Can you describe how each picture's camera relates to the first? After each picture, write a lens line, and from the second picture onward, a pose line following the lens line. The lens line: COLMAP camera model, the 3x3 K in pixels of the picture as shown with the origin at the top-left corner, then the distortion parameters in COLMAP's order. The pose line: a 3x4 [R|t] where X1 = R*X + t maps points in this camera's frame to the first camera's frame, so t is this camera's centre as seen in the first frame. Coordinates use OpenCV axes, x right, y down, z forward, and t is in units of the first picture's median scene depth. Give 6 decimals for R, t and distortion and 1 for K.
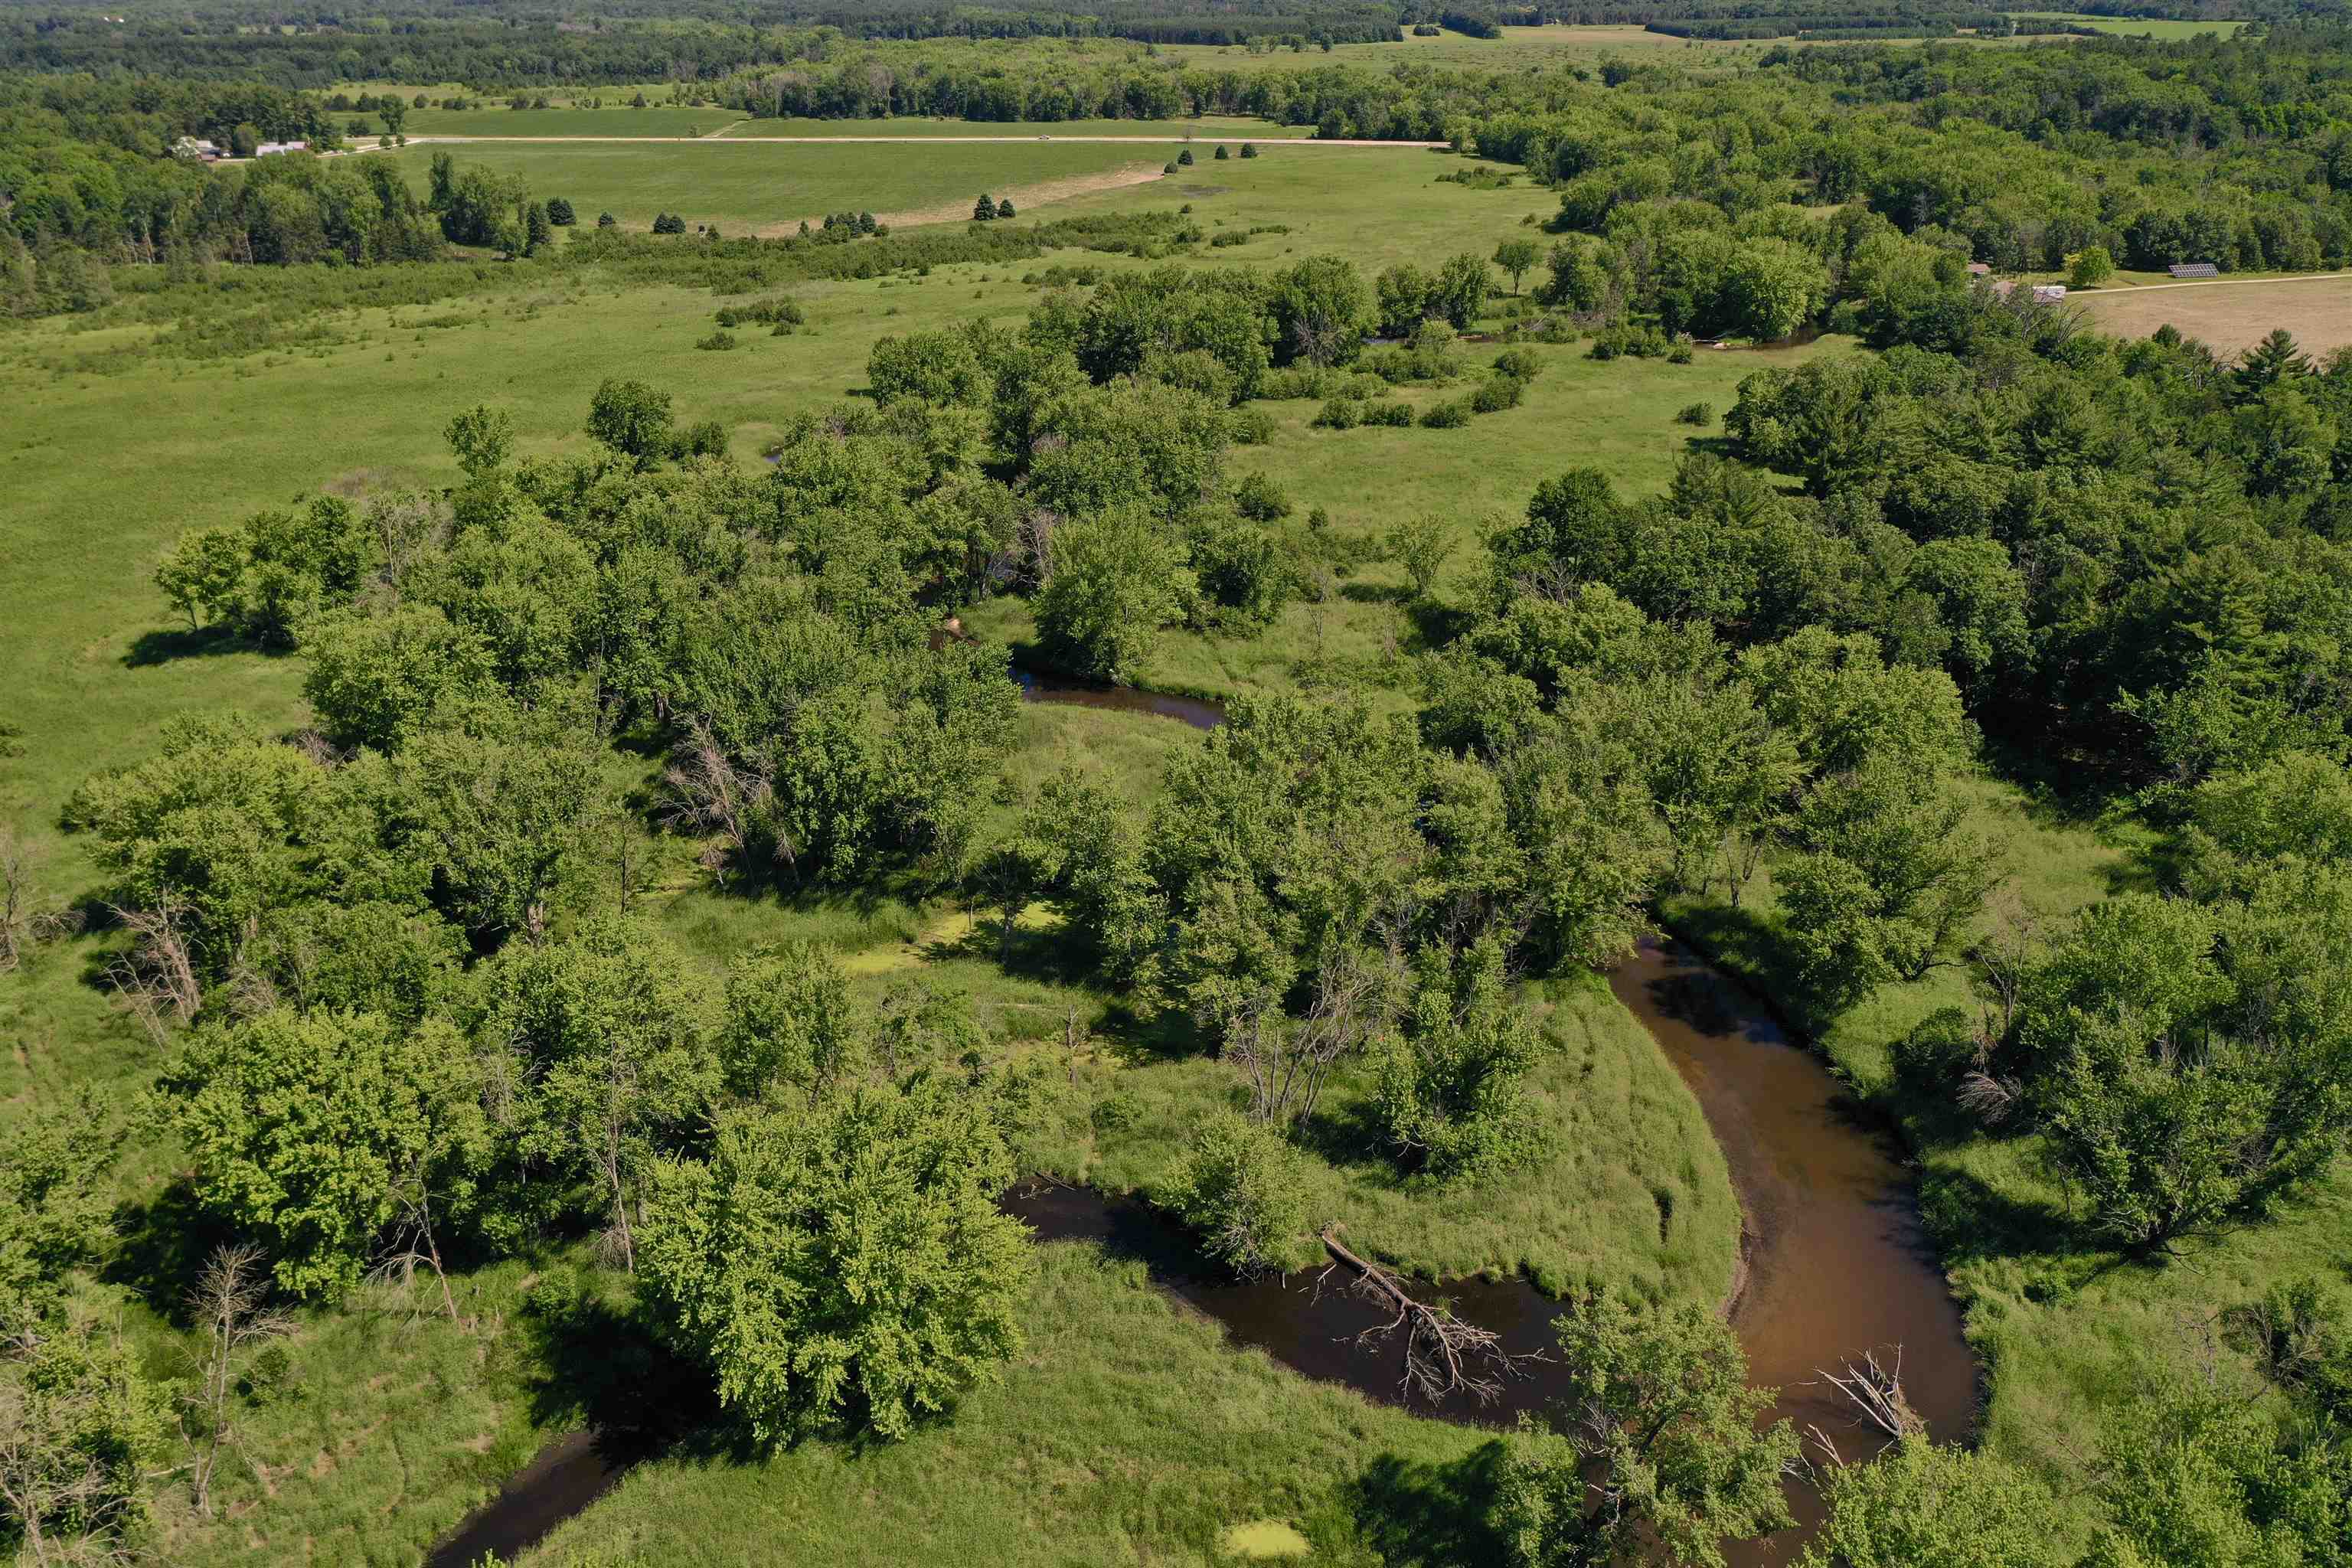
lens RADIAL K [[1874.6, 0, 1185.4], [0, 1874.6, 790.0], [0, 0, 1]] dist [0.017304, -0.000809]
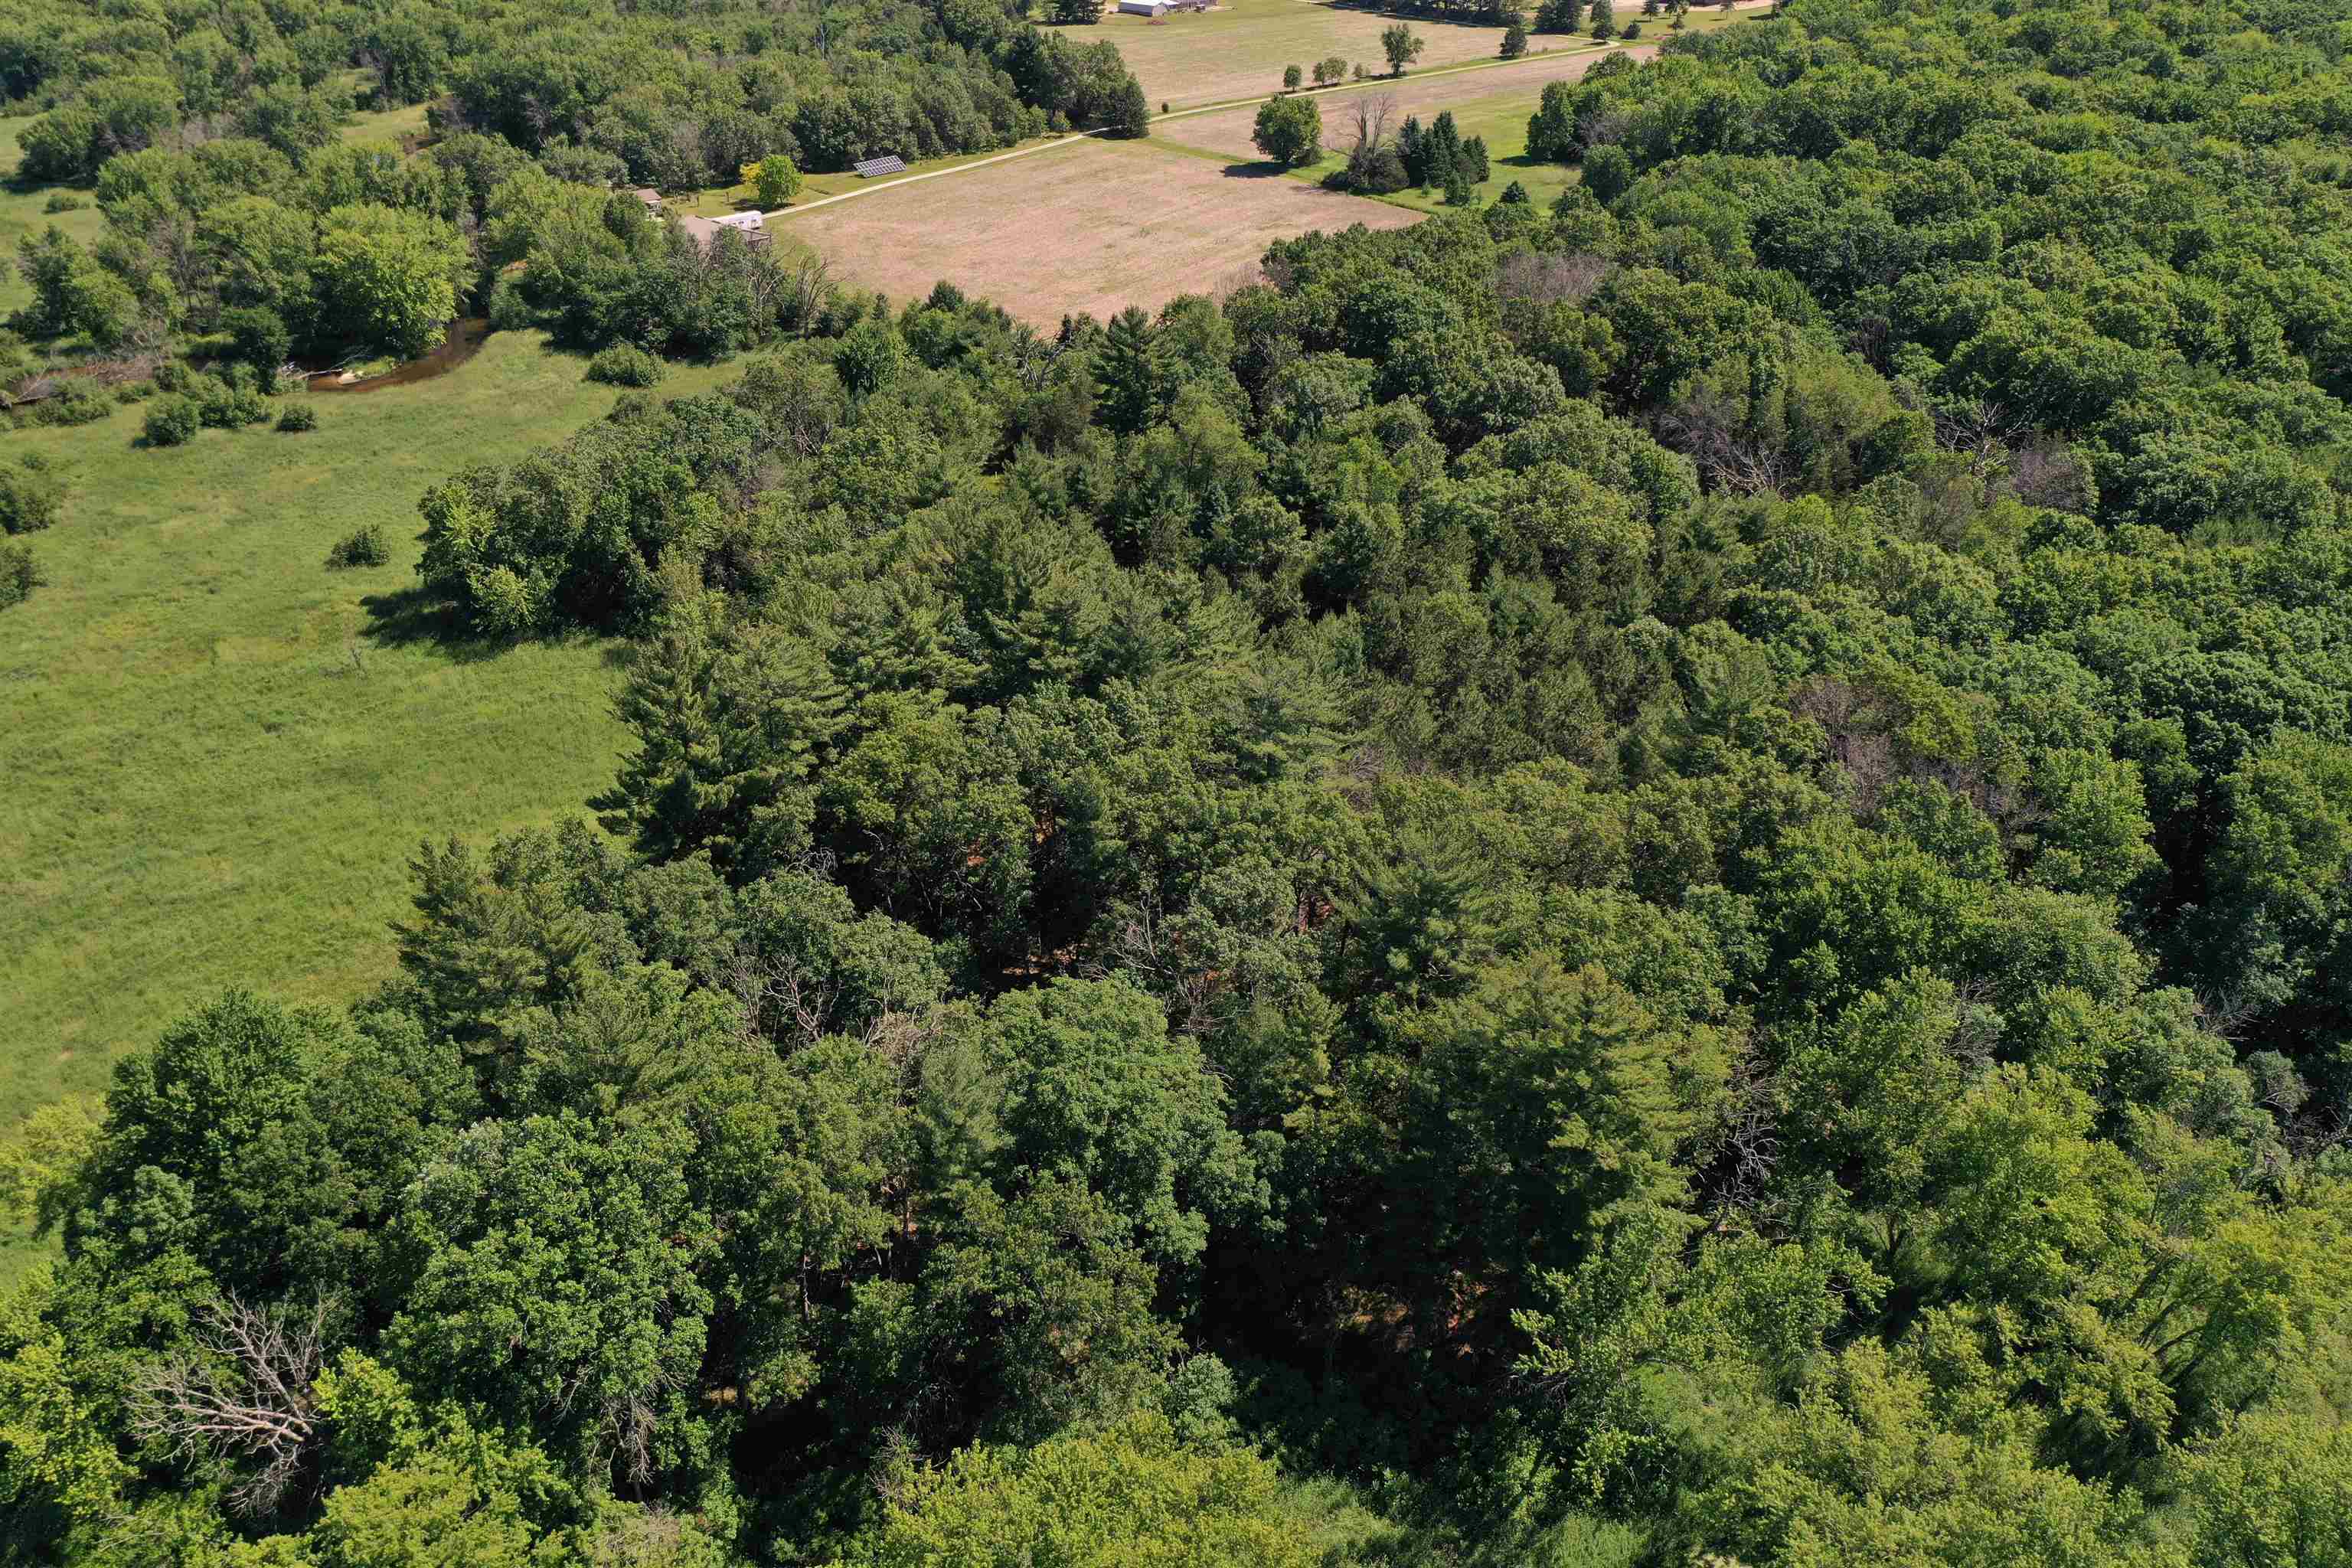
lens RADIAL K [[1874.6, 0, 1173.4], [0, 1874.6, 793.7], [0, 0, 1]] dist [0.017304, -0.000809]
pose [[0.764476, -0.309704, 0.565385, 0.078353], [0.263666, 0.950541, 0.164172, -0.119806], [-0.588266, 0.023567, 0.808324, 0.267622]]
